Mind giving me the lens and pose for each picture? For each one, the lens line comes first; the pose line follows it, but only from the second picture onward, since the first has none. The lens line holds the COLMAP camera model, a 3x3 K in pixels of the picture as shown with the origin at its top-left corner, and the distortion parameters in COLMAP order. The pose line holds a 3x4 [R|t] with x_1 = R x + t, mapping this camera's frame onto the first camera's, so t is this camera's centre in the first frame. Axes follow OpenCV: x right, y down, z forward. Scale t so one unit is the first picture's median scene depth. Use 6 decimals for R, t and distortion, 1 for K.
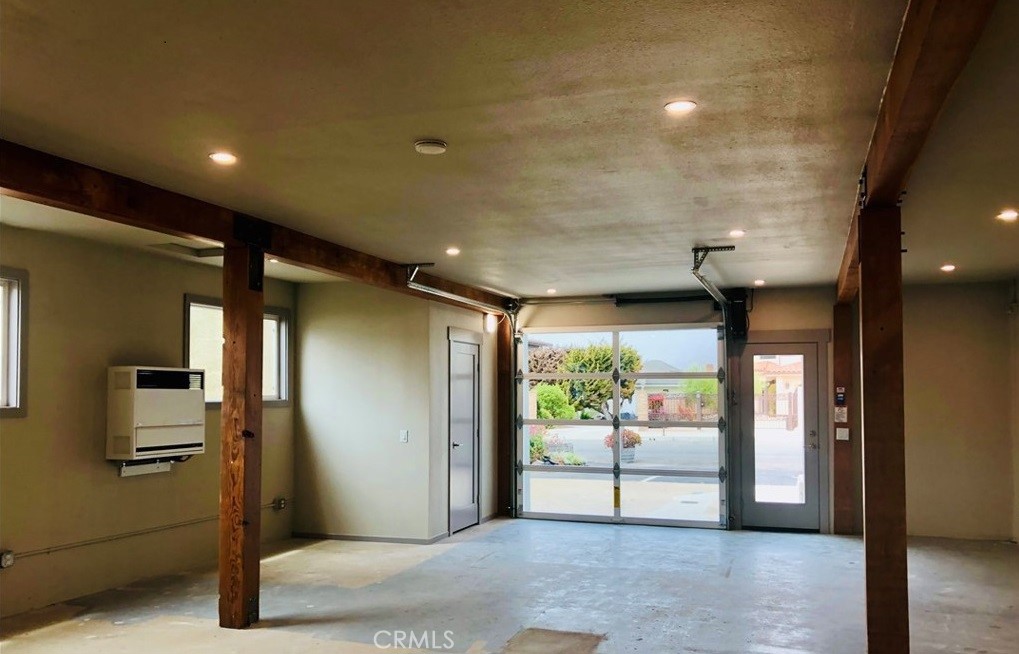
lens RADIAL K [[820.6, 0, 506.4], [0, 820.6, 356.8], [0, 0, 1]] dist [0.020811, -0.004189]
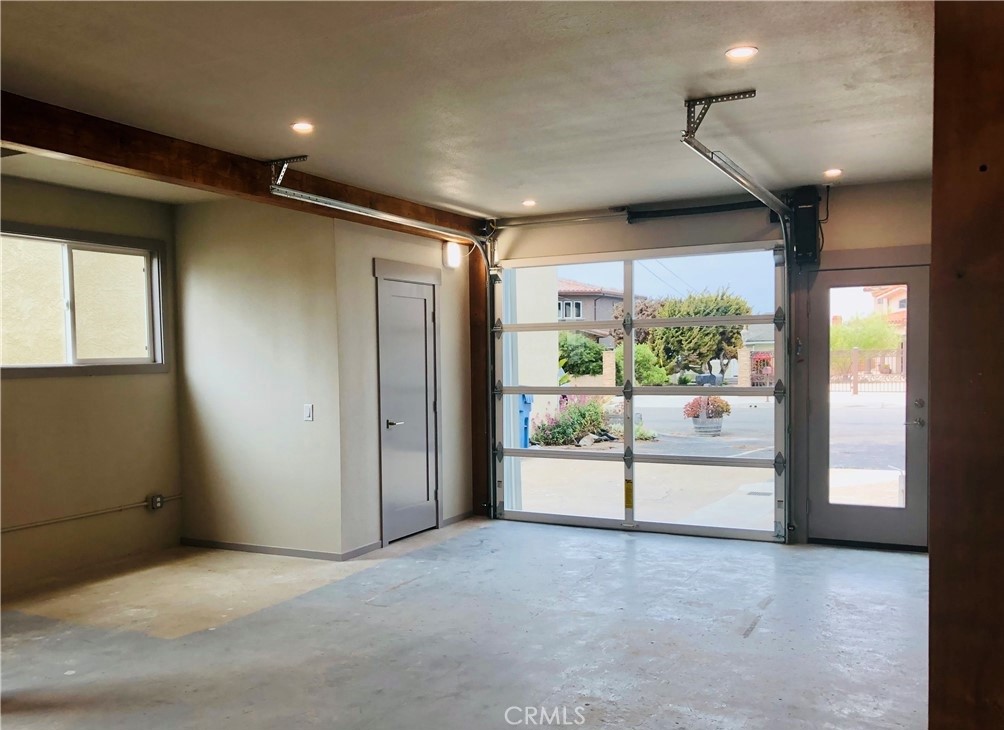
lens RADIAL K [[894.0, 0, 465.4], [0, 894.0, 393.1], [0, 0, 1]] dist [0.016875, -0.002014]
pose [[0.987405, -0.007804, -0.158022, 0.120941], [0.021336, 0.996227, 0.084120, 0.015391], [0.156770, -0.086432, 0.983846, 0.225490]]
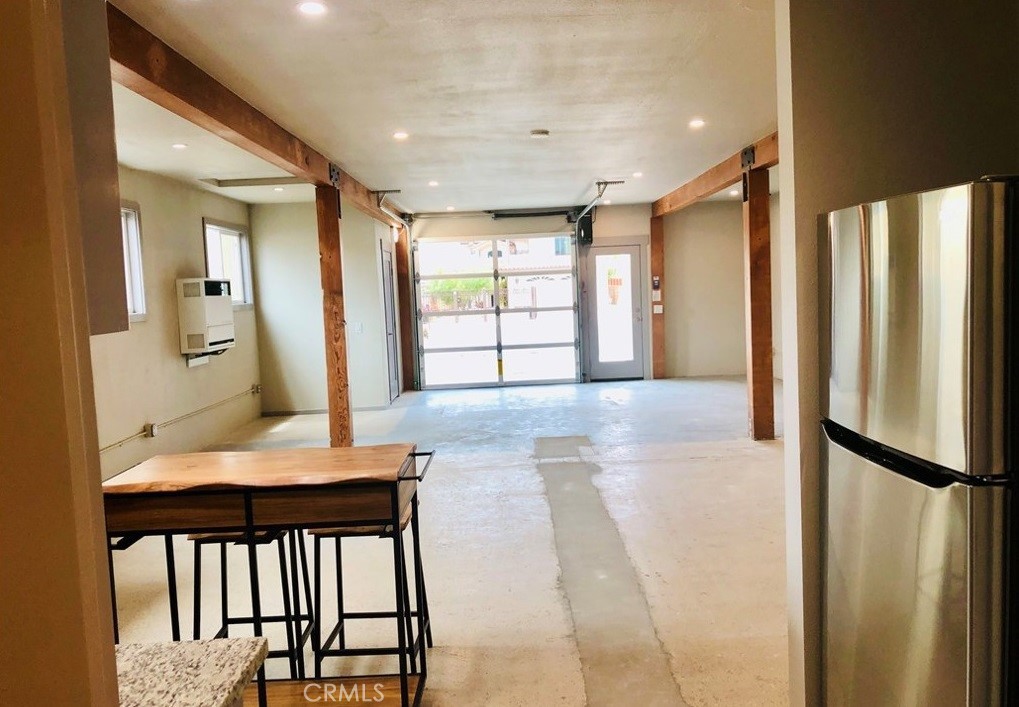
lens RADIAL K [[820.1, 0, 509.5], [0, 820.1, 353.5], [0, 0, 1]] dist [0.057909, -0.000704]
pose [[0.937659, -0.068180, 0.340803, -0.304964], [0.028325, 0.992299, 0.120586, -0.008616], [-0.346400, -0.103415, 0.932369, -0.231299]]
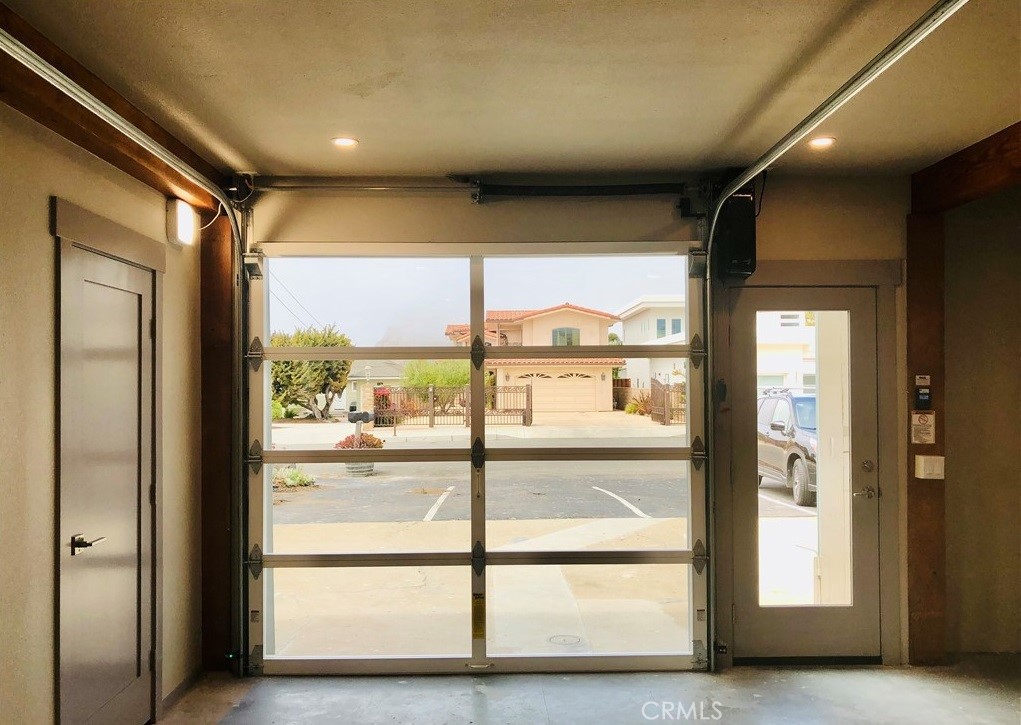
lens RADIAL K [[826.7, 0, 494.7], [0, 826.7, 366.8], [0, 0, 1]] dist [0.001195, -0.003654]
pose [[0.939782, 0.002227, 0.341768, -0.015622], [-0.009091, 0.999788, 0.018482, 0.023680], [-0.341655, -0.020476, 0.939603, 0.581068]]
